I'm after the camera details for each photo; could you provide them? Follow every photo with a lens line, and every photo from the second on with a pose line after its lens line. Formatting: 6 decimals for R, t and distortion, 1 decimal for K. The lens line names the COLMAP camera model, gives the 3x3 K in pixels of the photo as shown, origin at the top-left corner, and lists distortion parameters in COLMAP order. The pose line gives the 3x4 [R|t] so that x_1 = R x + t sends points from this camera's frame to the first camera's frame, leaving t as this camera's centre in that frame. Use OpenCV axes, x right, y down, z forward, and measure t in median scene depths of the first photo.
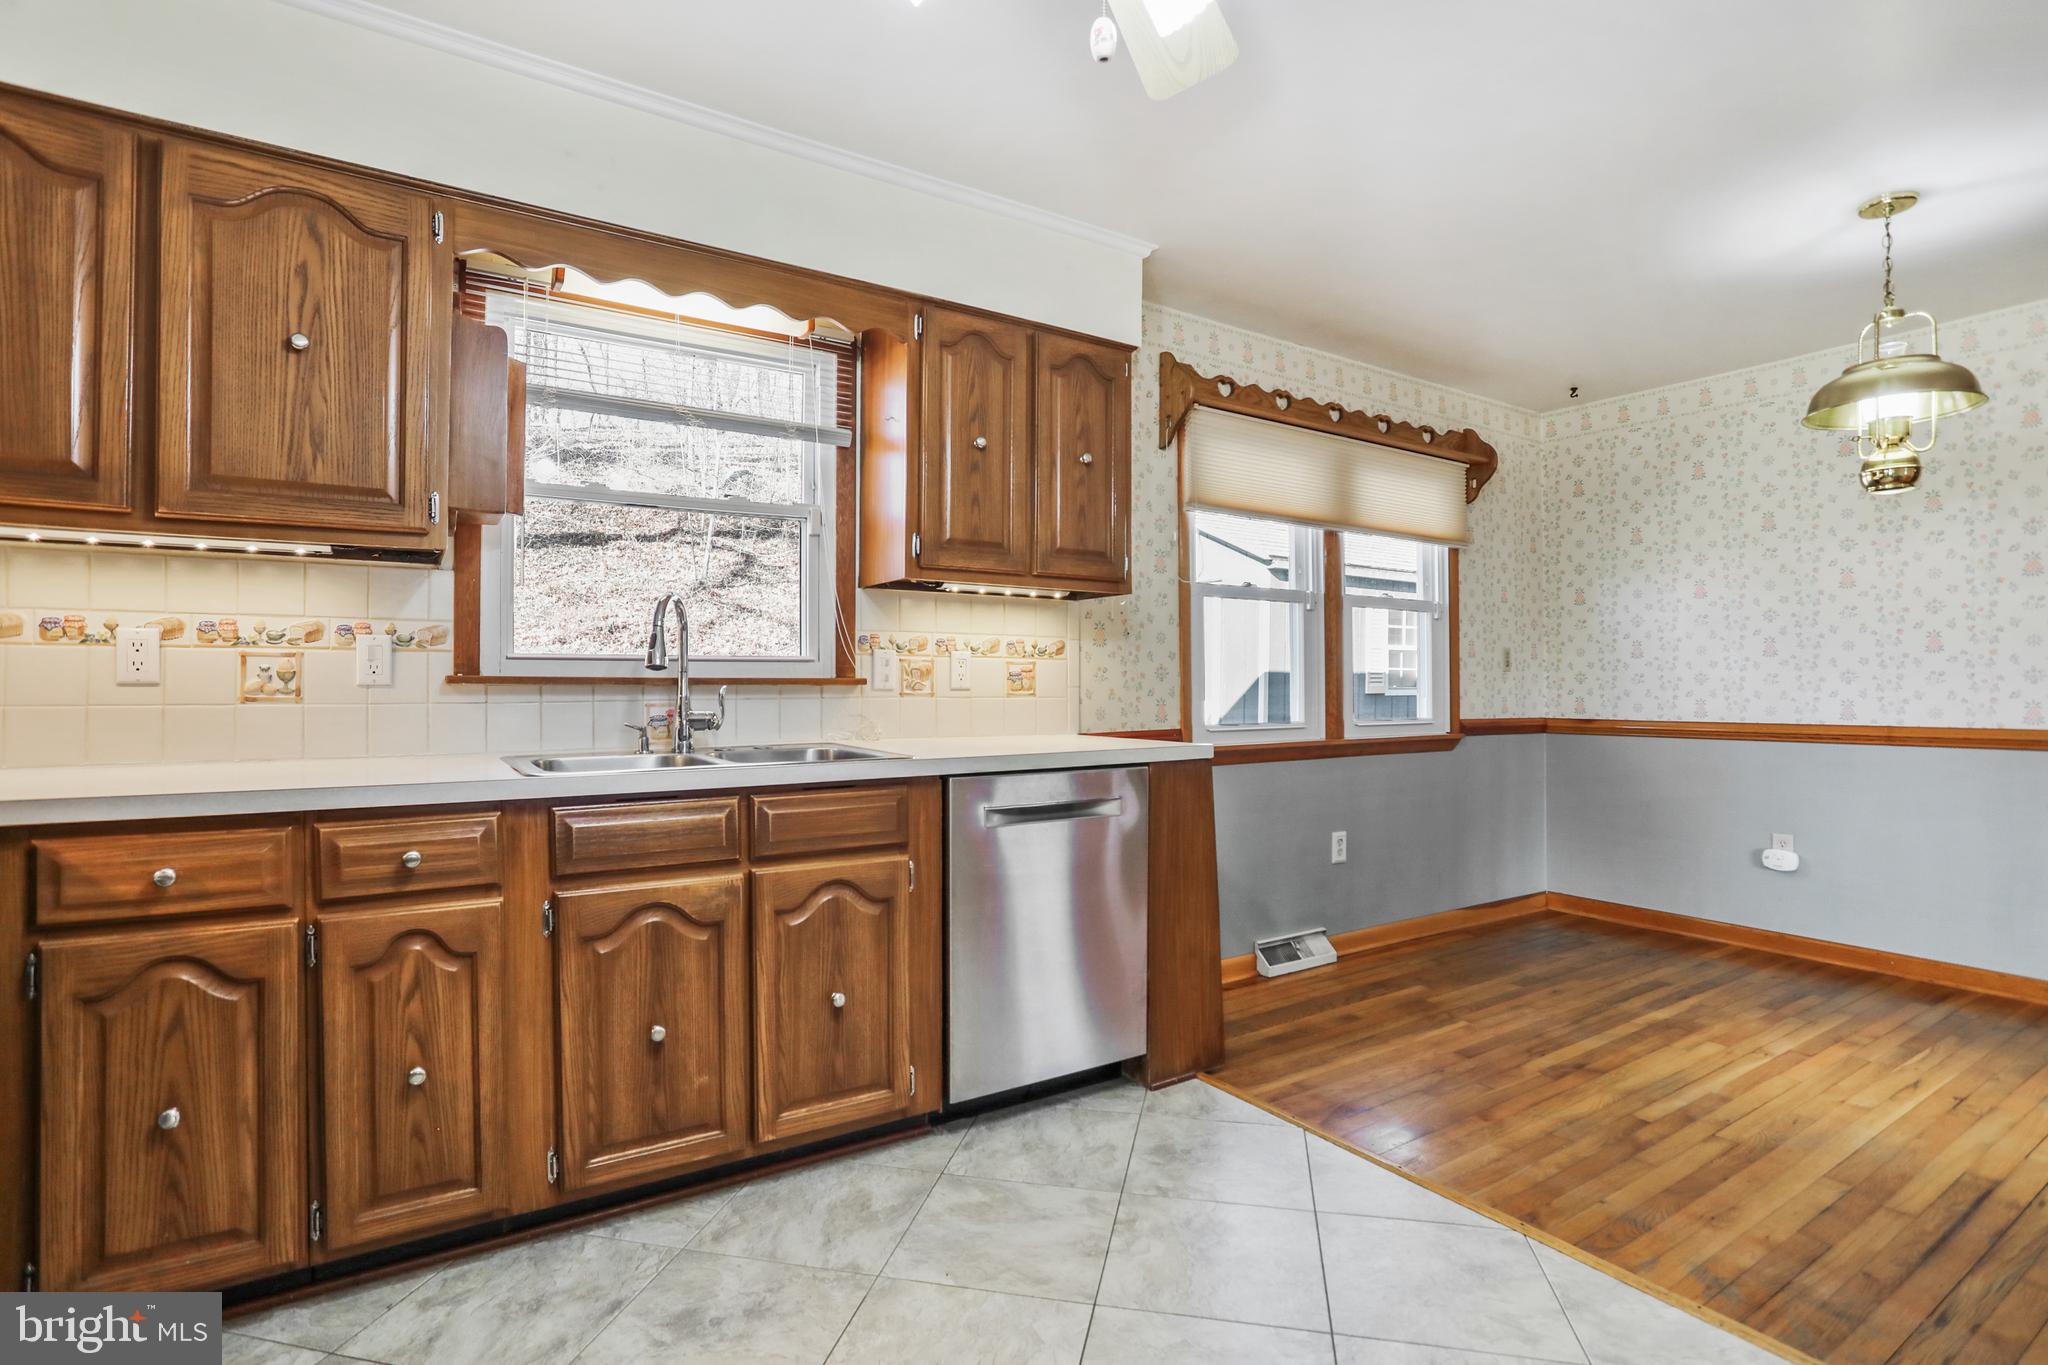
lens RADIAL K [[996.5, 0, 1016.2], [0, 996.5, 679.7], [0, 0, 1]] dist [-0.046513, 0.017121]
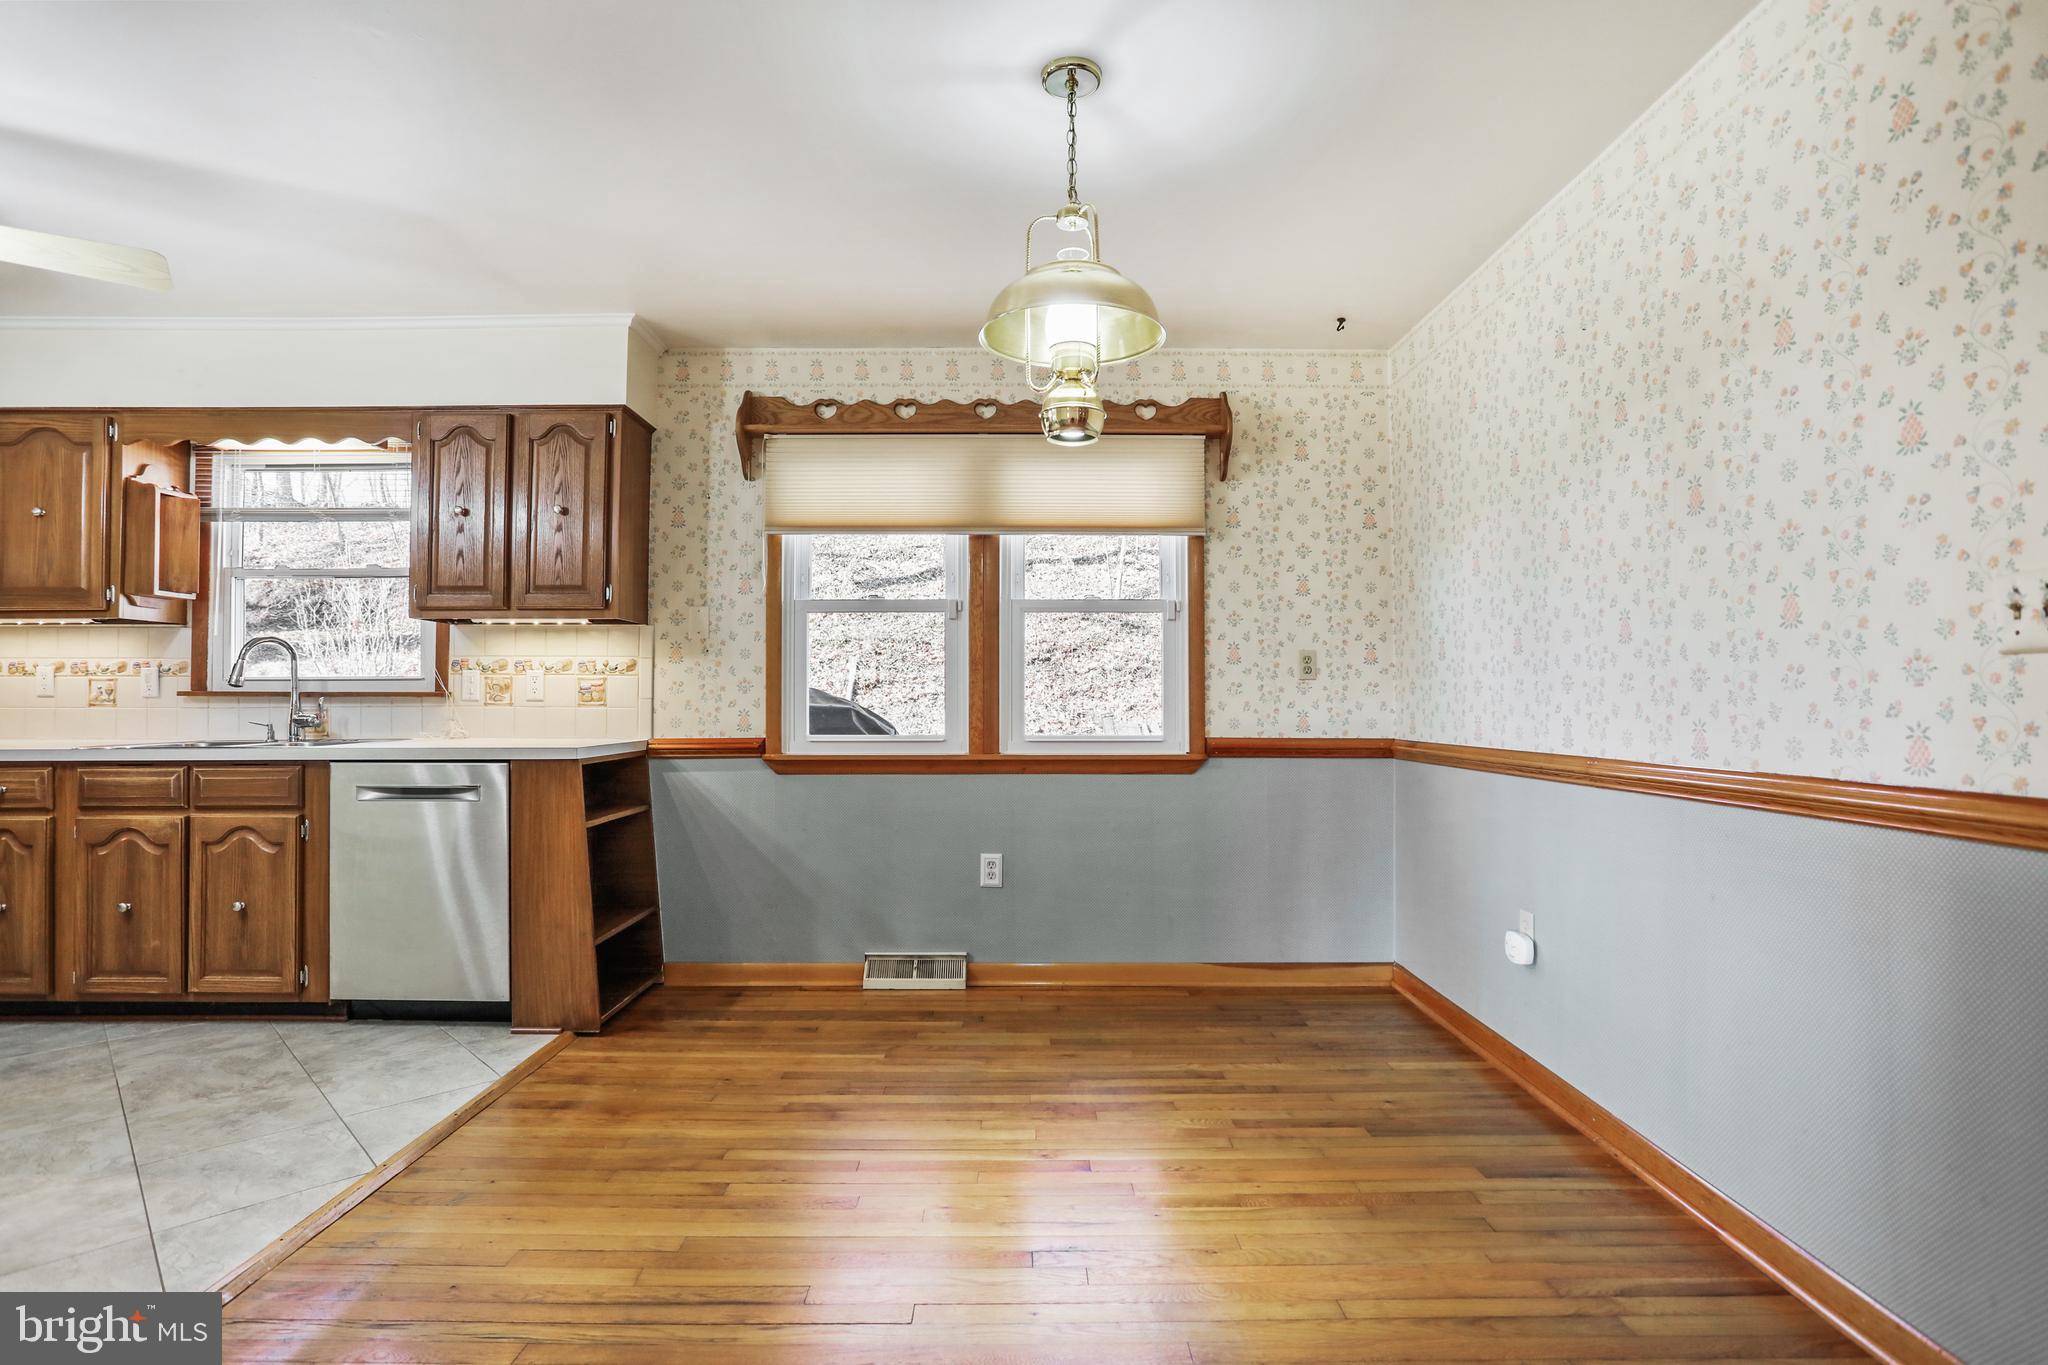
lens RADIAL K [[1021.5, 0, 1030.2], [0, 1021.5, 681.6], [0, 0, 1]] dist [-0.036196, 0.012923]
pose [[0.836901, -0.009899, -0.547265, 1.193381], [0.002933, 0.999903, -0.013602, 0.005472], [0.547346, 0.009778, 0.836849, 0.280286]]
